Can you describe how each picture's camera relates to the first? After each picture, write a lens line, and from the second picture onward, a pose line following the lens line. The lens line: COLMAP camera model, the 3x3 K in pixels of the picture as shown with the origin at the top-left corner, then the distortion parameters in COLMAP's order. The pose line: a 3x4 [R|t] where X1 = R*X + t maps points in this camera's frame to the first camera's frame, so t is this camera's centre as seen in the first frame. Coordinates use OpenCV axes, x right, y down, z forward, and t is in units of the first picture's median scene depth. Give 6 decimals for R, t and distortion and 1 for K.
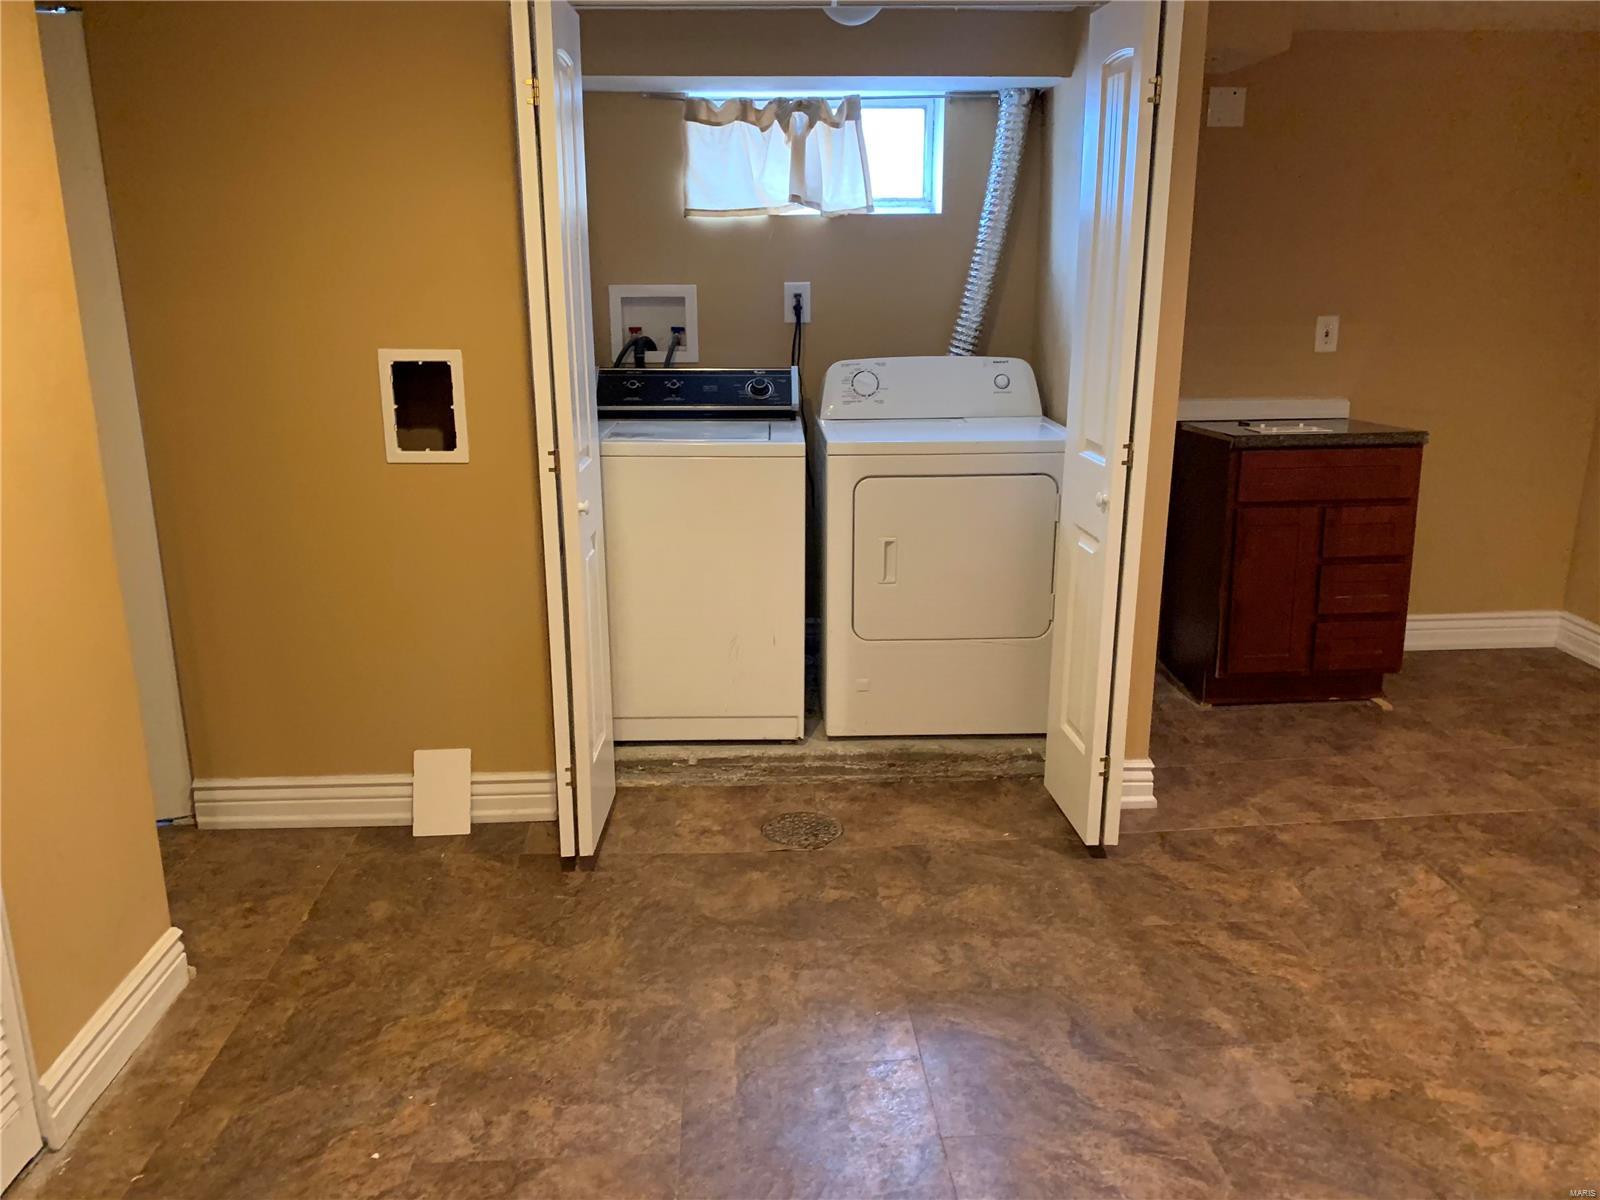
lens RADIAL K [[1222.1, 0, 796.1], [0, 1222.1, 598.5], [0, 0, 1]] dist [0.059473, -0.060197]
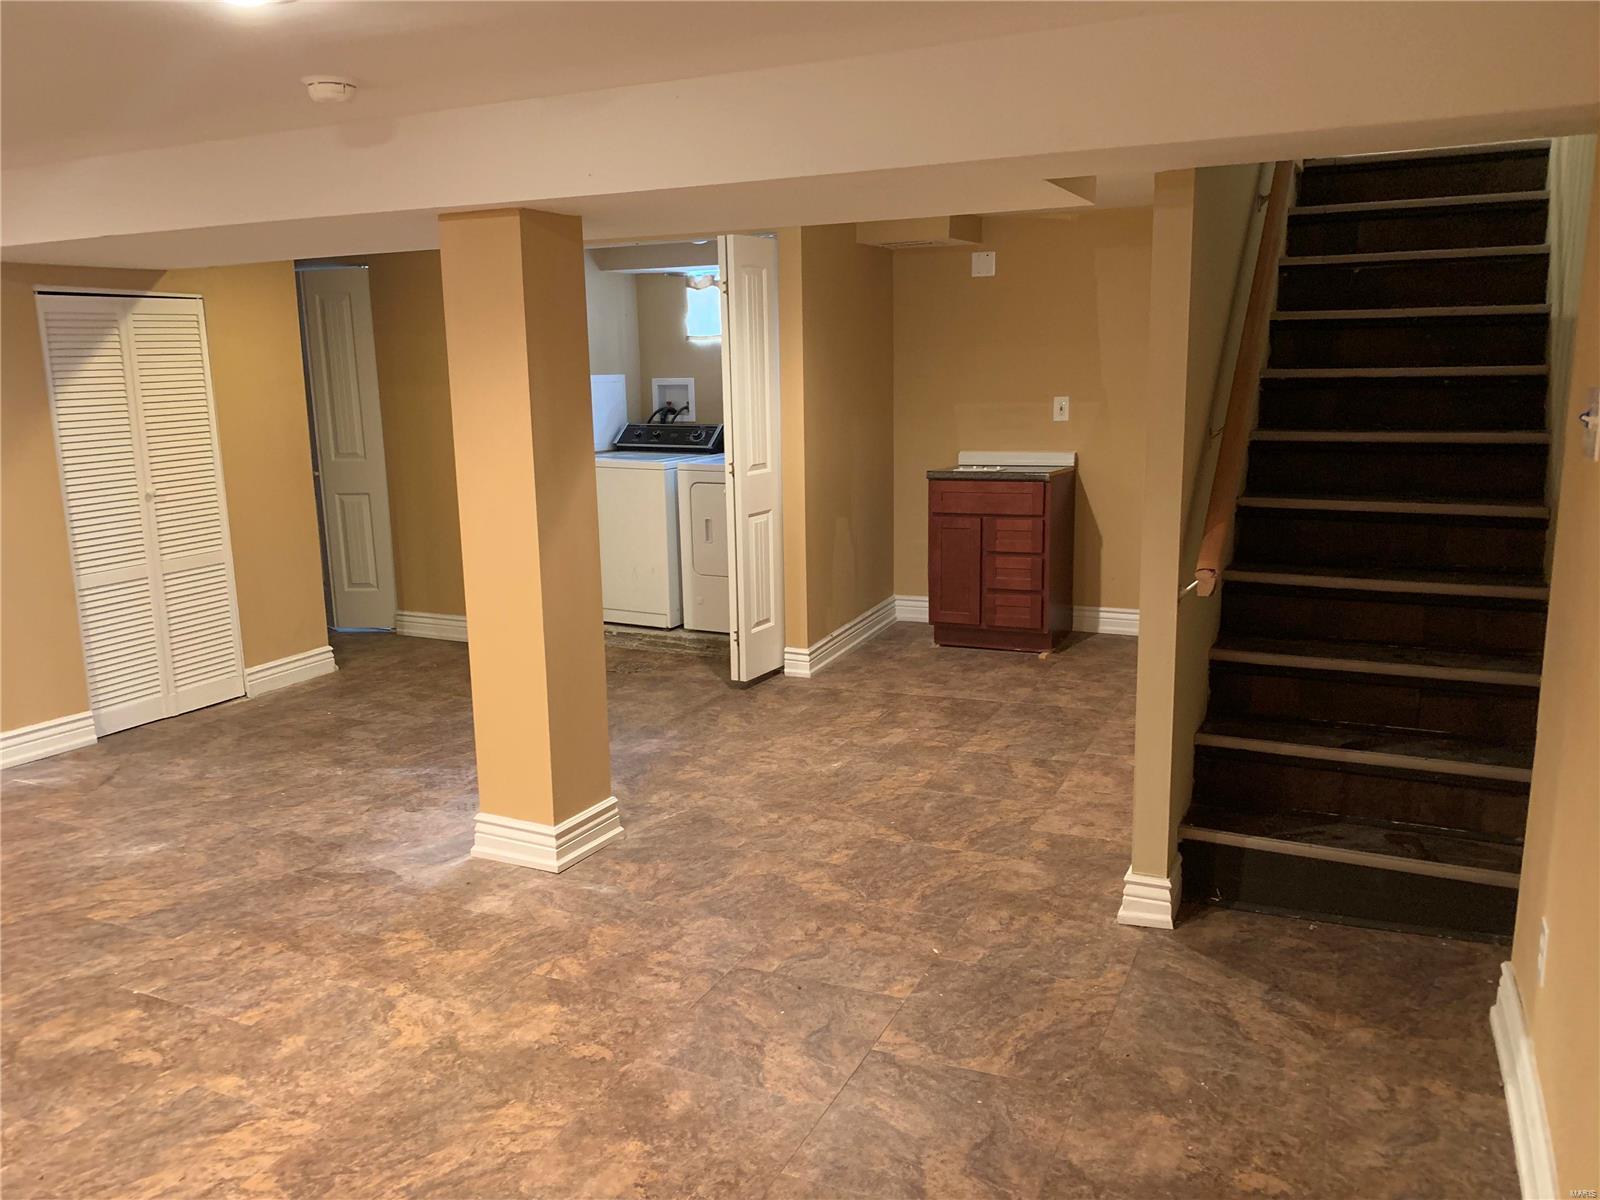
lens RADIAL K [[1222.1, 0, 802.7], [0, 1222.1, 598.0], [0, 0, 1]] dist [0.059473, -0.060197]
pose [[0.877298, 0.080408, -0.473162, 1.050670], [-0.110907, 0.993147, -0.036861, 0.119119], [0.466956, 0.084815, 0.880204, -0.502451]]
